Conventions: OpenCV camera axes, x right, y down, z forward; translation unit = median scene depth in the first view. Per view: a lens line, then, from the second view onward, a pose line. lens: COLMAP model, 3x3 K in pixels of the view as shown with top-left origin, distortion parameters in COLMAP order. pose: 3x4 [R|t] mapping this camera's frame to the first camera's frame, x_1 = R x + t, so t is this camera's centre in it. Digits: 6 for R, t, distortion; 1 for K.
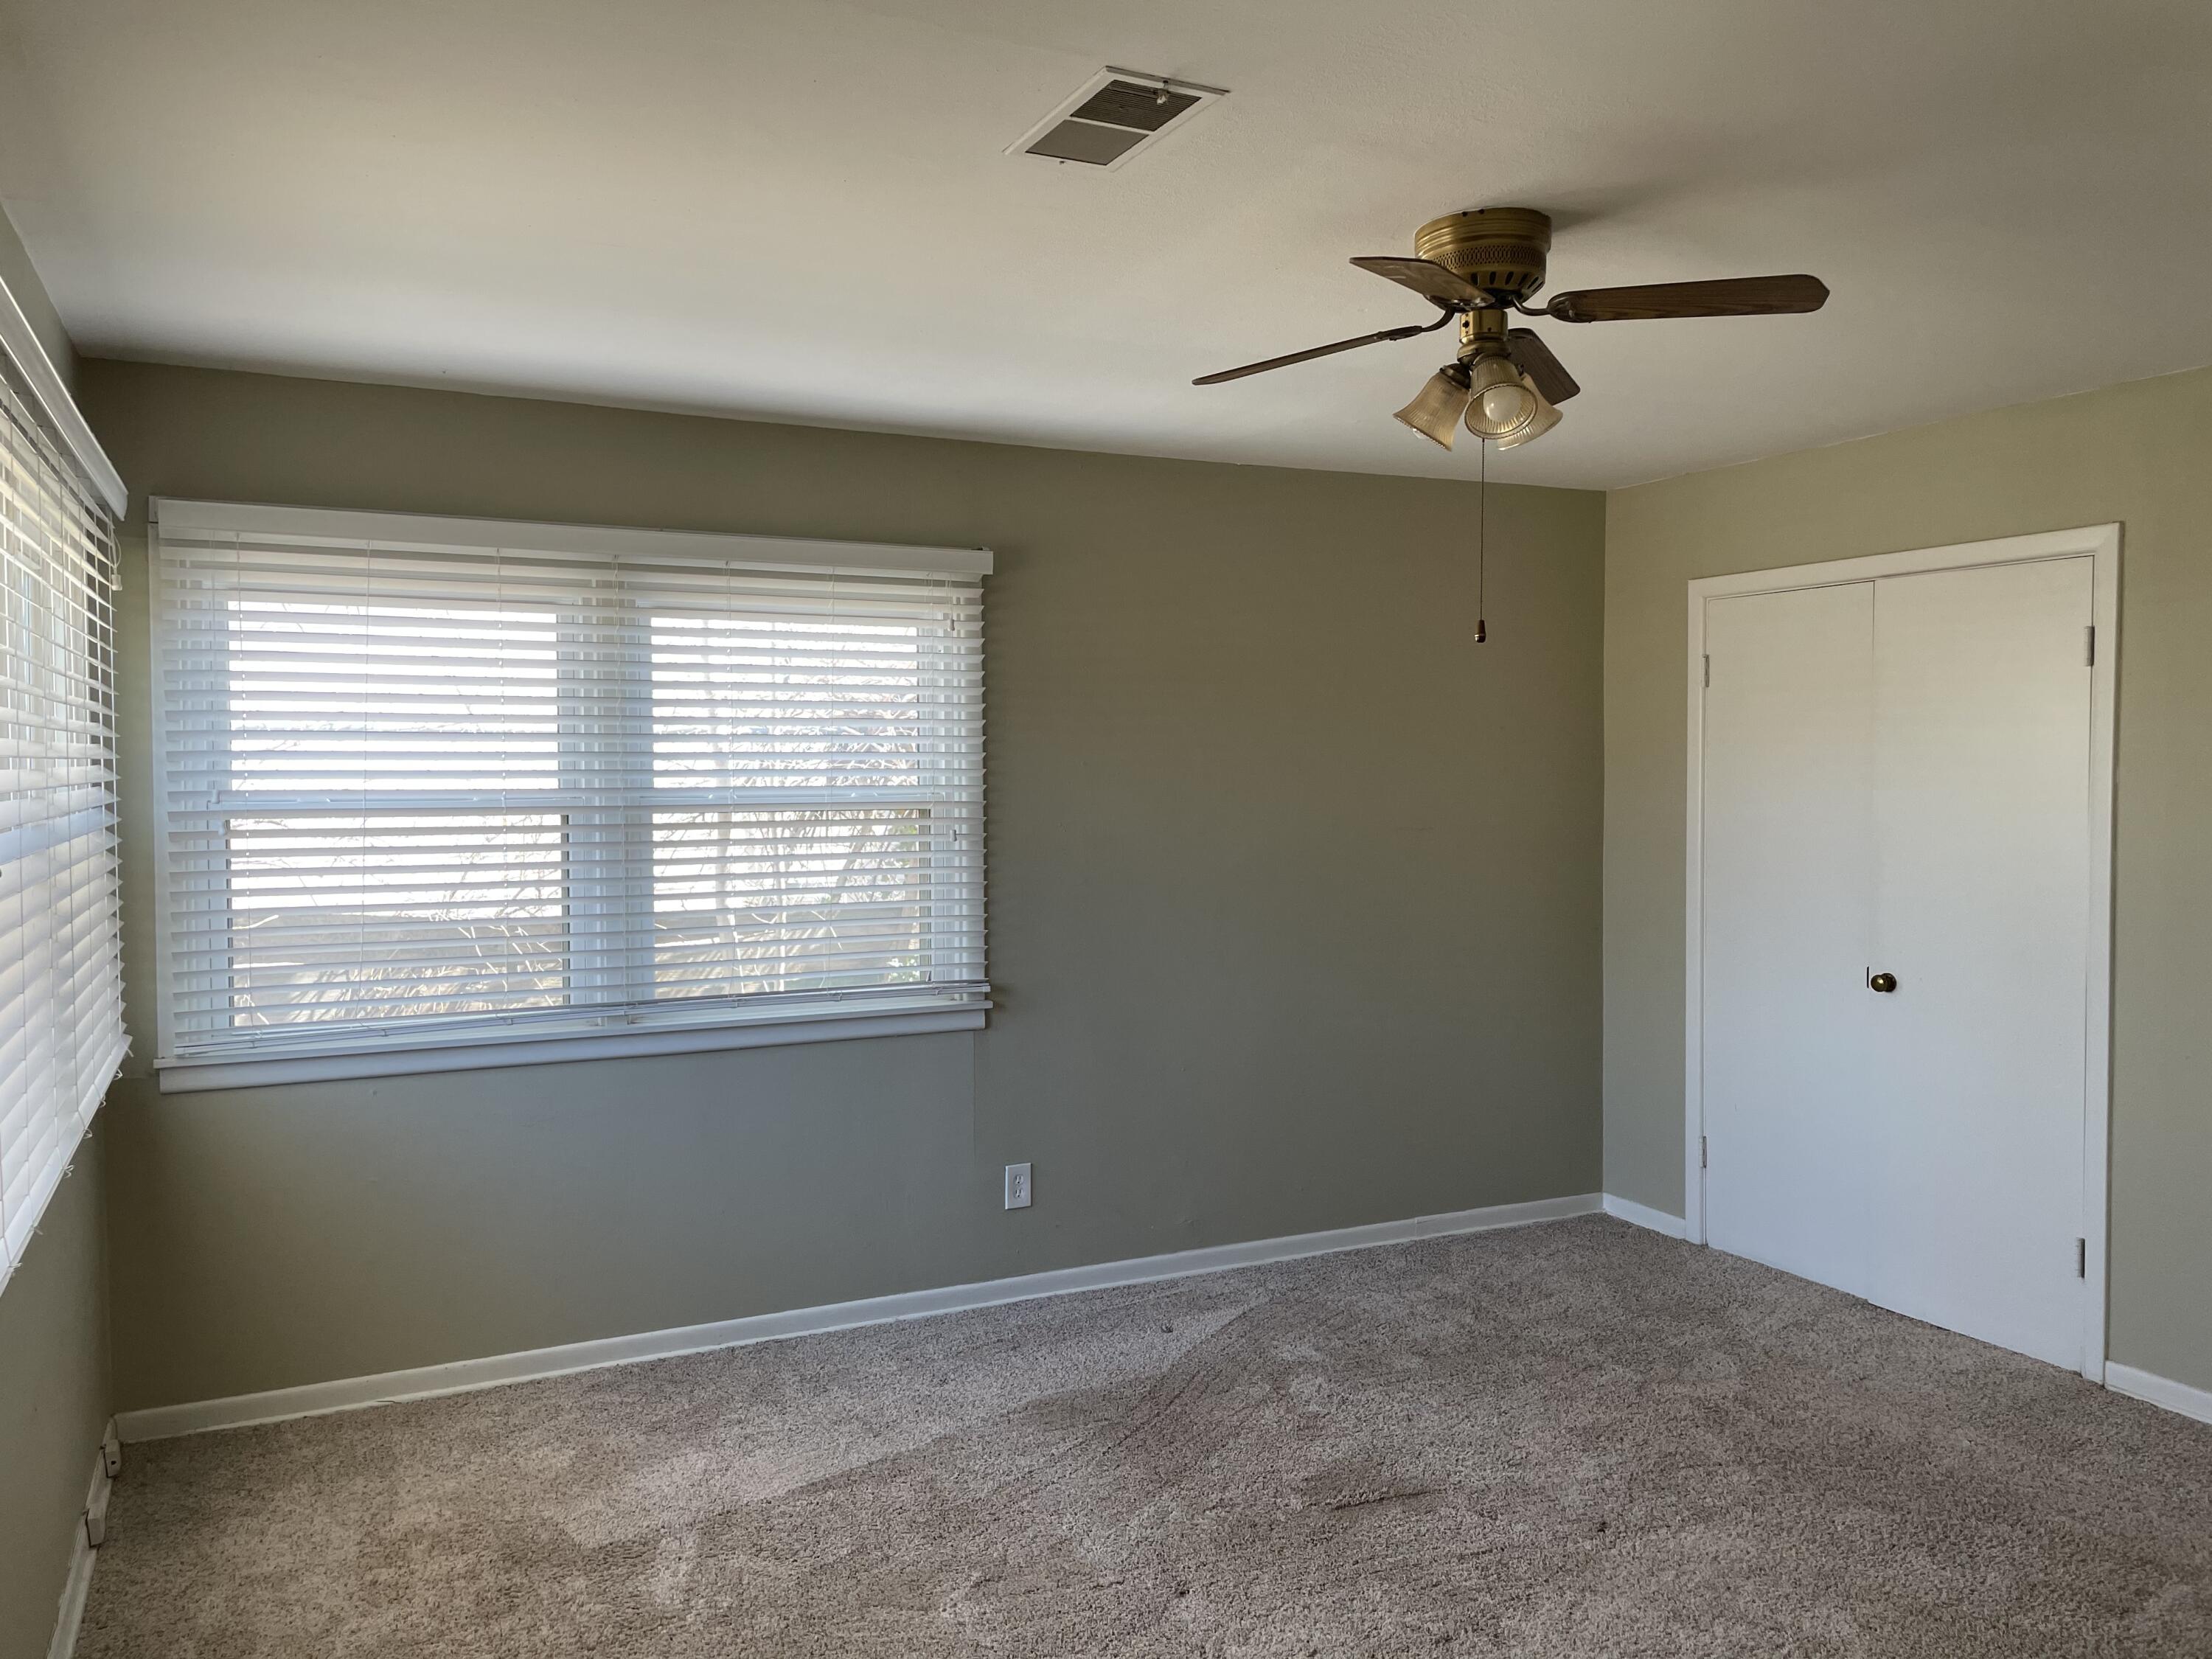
lens RADIAL K [[1673.1, 0, 1100.7], [0, 1673.1, 825.8], [0, 0, 1]] dist [0.041534, -0.015831]
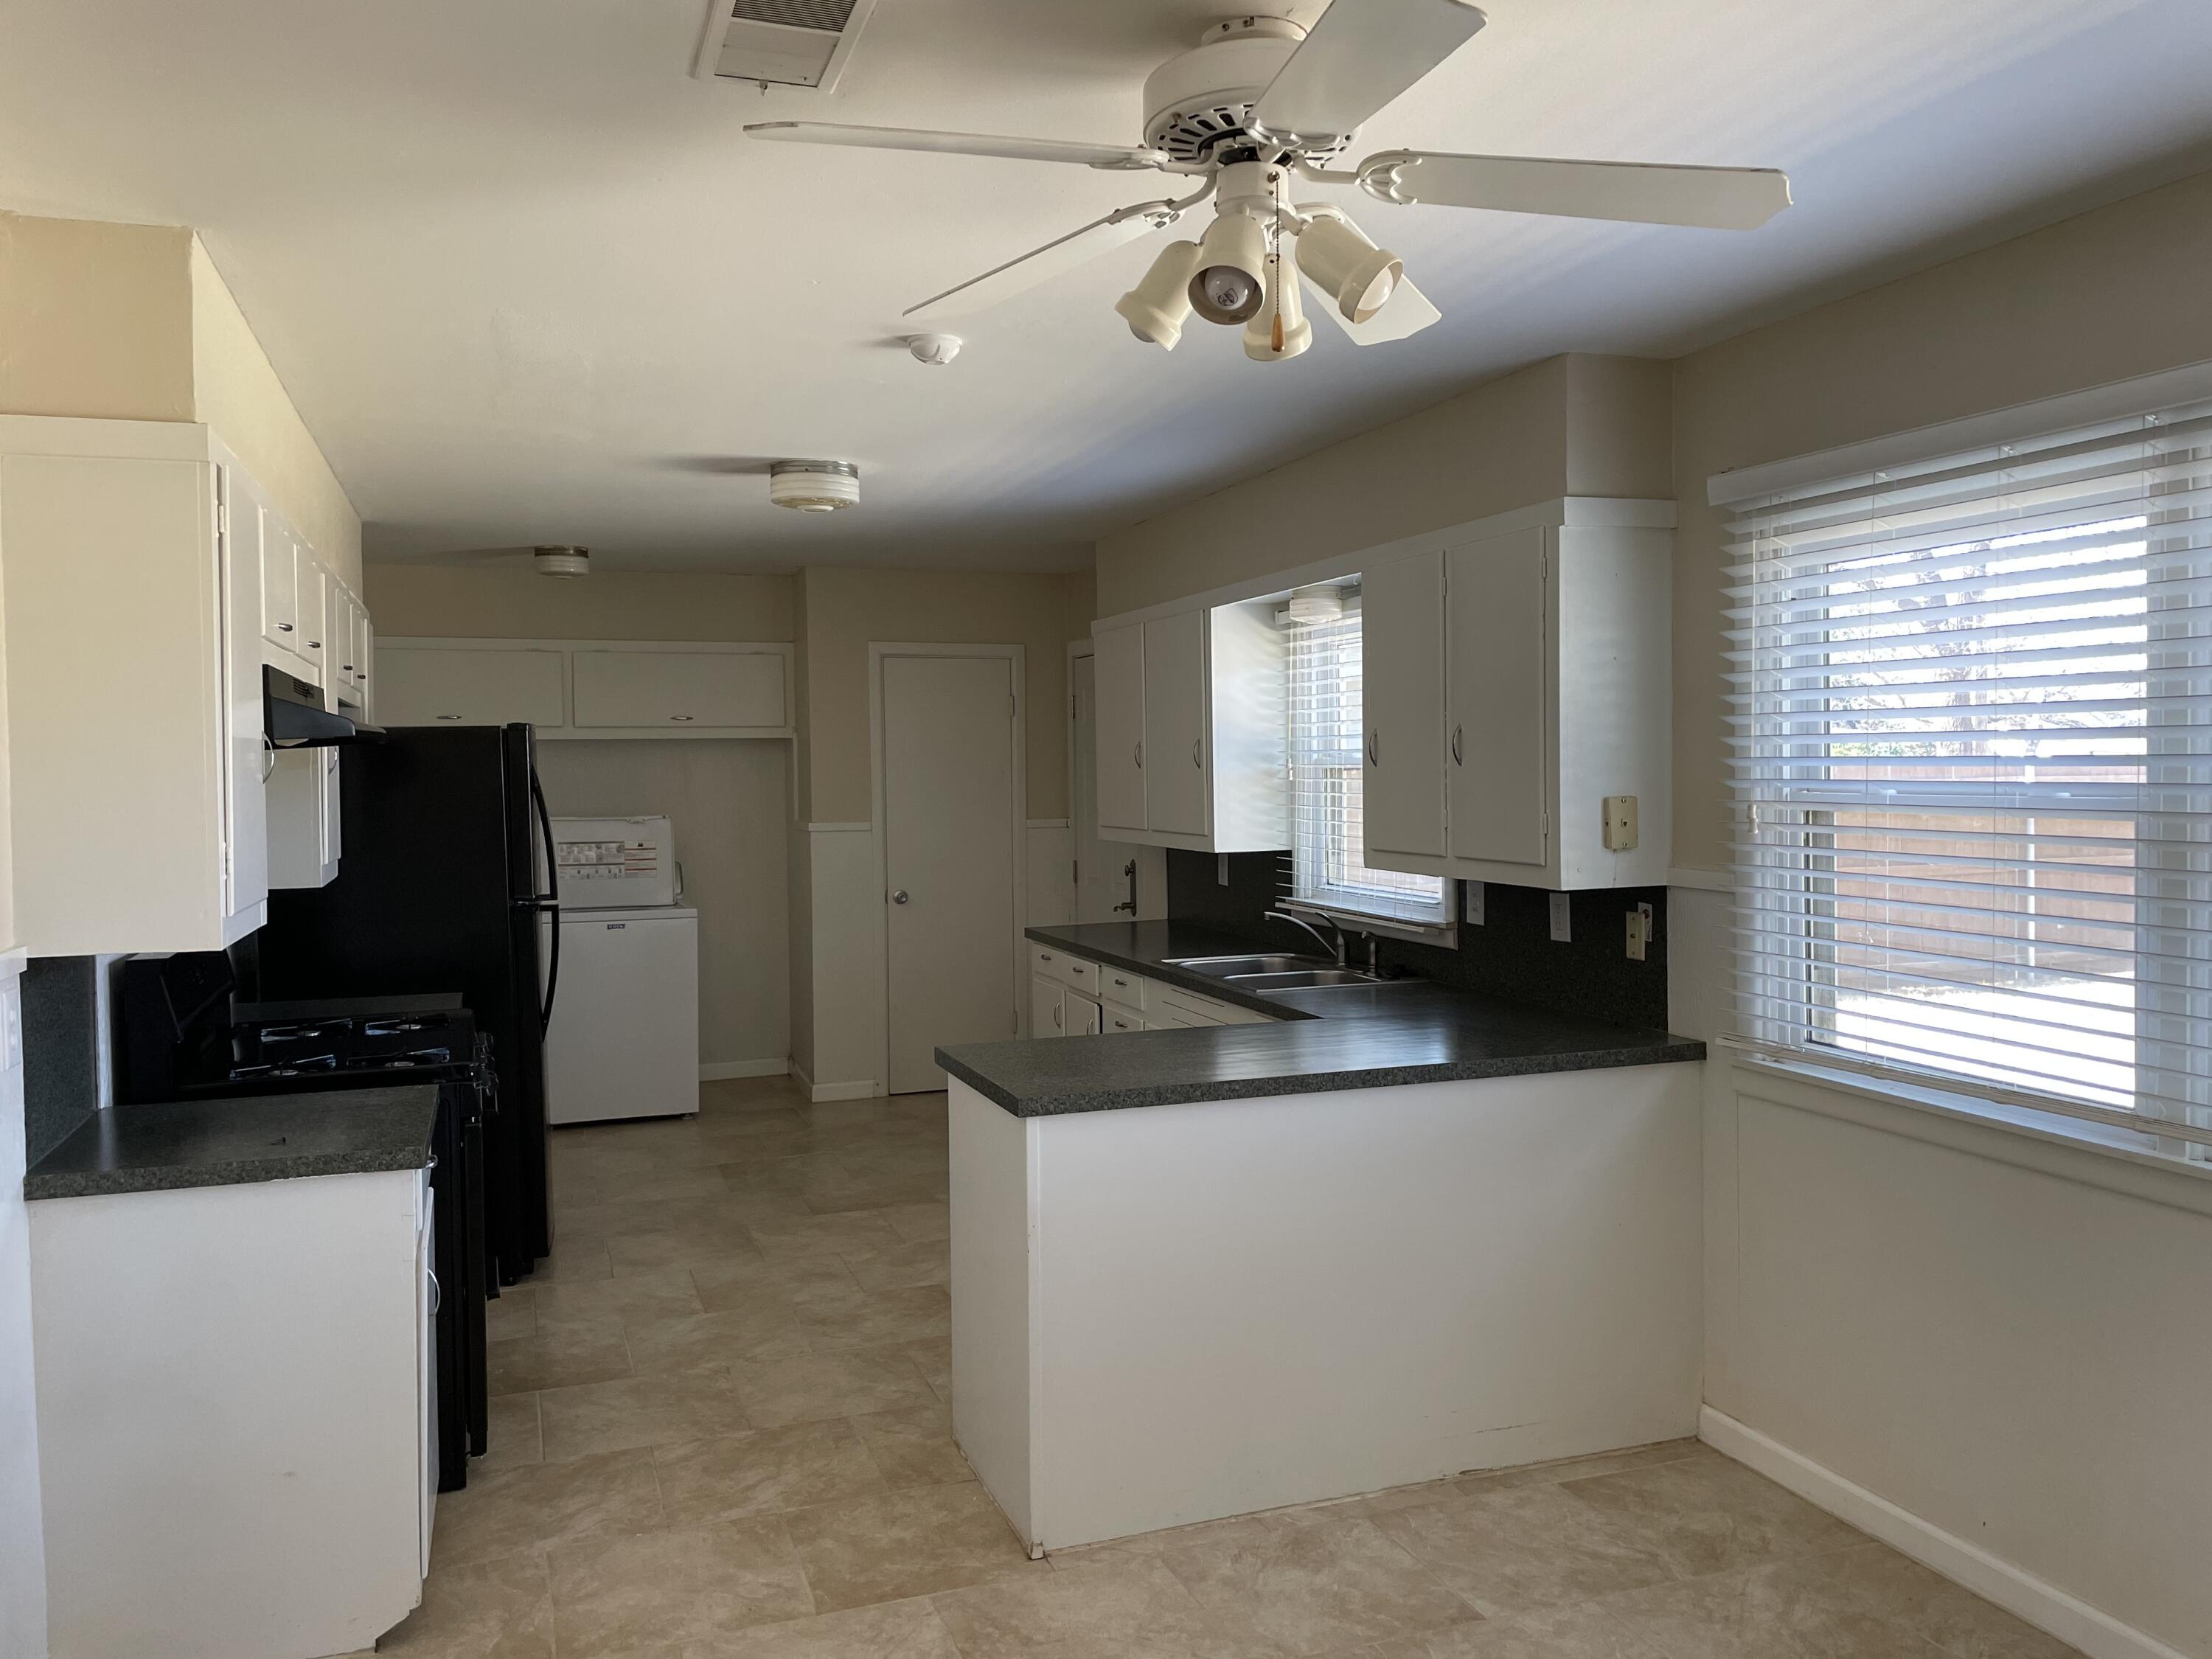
lens RADIAL K [[1673.1, 0, 1103.2], [0, 1673.1, 822.5], [0, 0, 1]] dist [0.041534, -0.015831]
pose [[-0.101396, 0.039019, -0.994081, 0.385485], [-0.036291, 0.998420, 0.042891, -0.020889], [0.994184, 0.040425, -0.099819, 0.674868]]
